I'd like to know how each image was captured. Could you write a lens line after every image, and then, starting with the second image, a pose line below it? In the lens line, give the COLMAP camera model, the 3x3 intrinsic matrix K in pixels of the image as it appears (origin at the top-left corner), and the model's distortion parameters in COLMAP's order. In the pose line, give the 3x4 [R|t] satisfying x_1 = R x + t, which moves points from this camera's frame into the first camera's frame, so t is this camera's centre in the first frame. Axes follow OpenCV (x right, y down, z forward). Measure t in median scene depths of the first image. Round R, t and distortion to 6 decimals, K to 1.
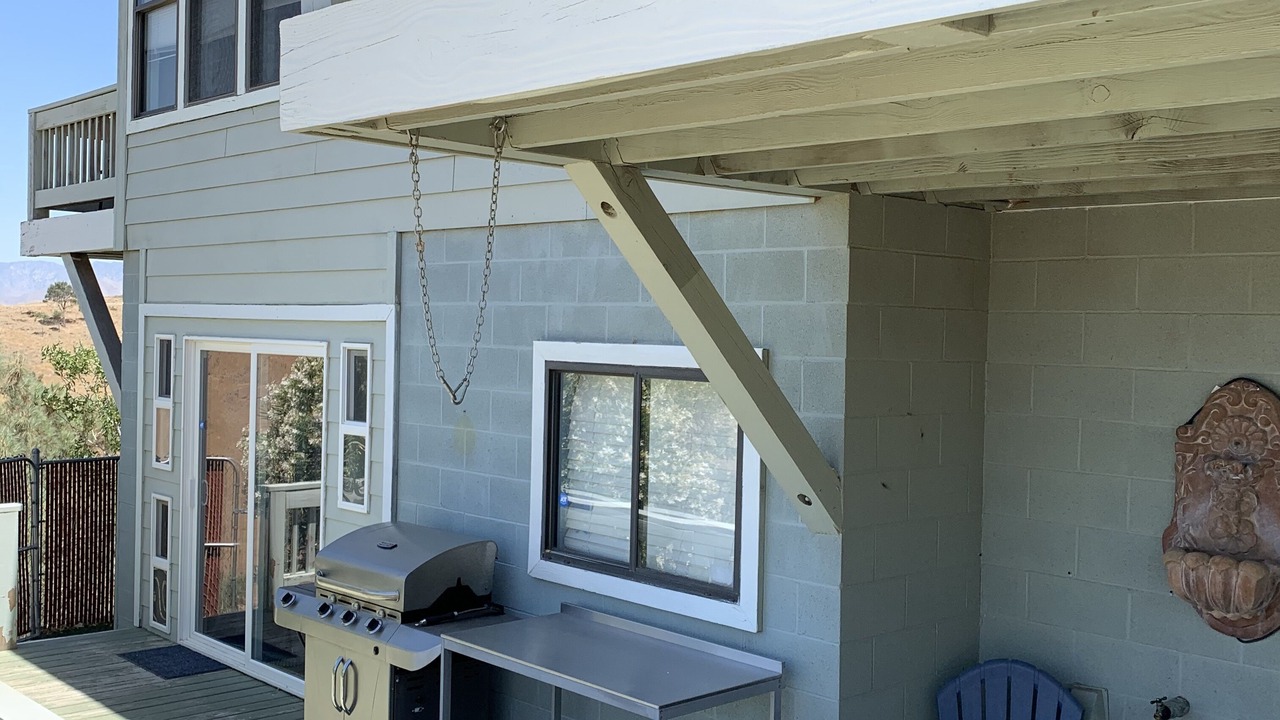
lens RADIAL K [[1338.8, 0, 634.8], [0, 1338.8, 358.0], [0, 0, 1]] dist [0.069447, 0.000000]
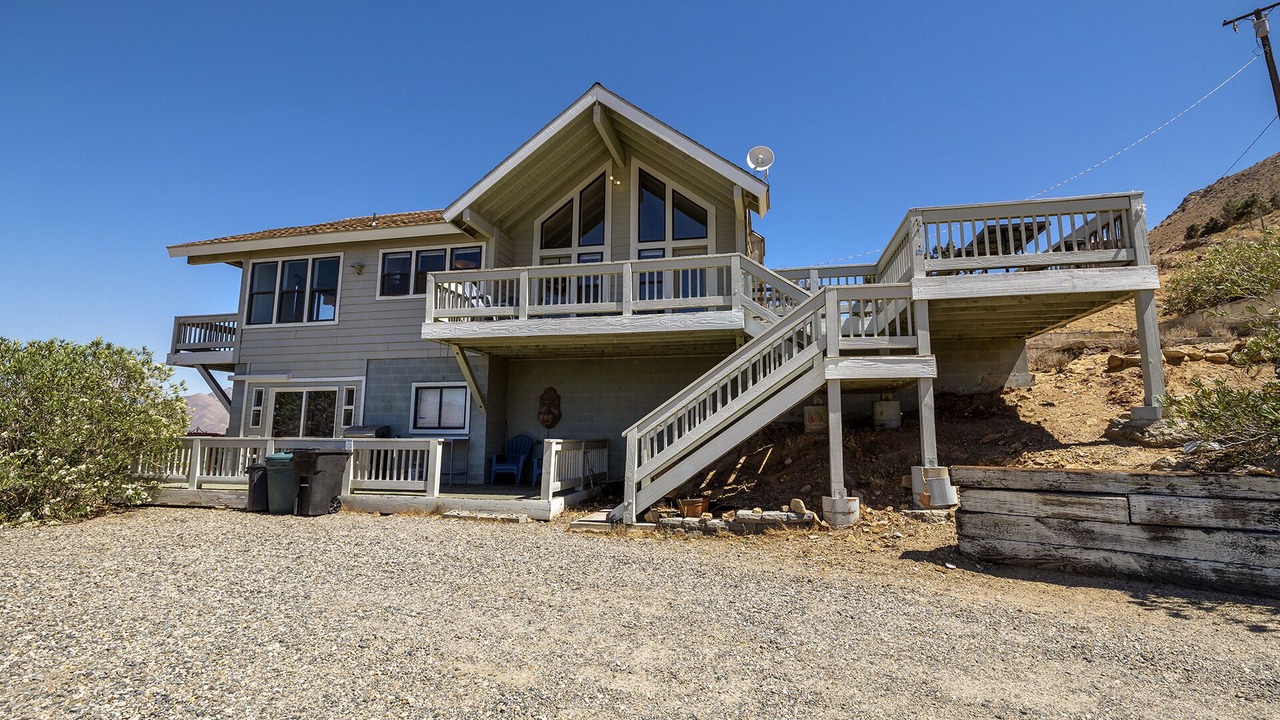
lens RADIAL K [[531.8, 0, 642.6], [0, 531.8, 359.7], [0, 0, 1]] dist [-0.002585, -0.000193]
pose [[0.821561, 0.056215, 0.567343, -0.479618], [0.026811, 0.990217, -0.136939, 0.186644], [-0.569491, 0.127714, 0.812016, -1.001427]]
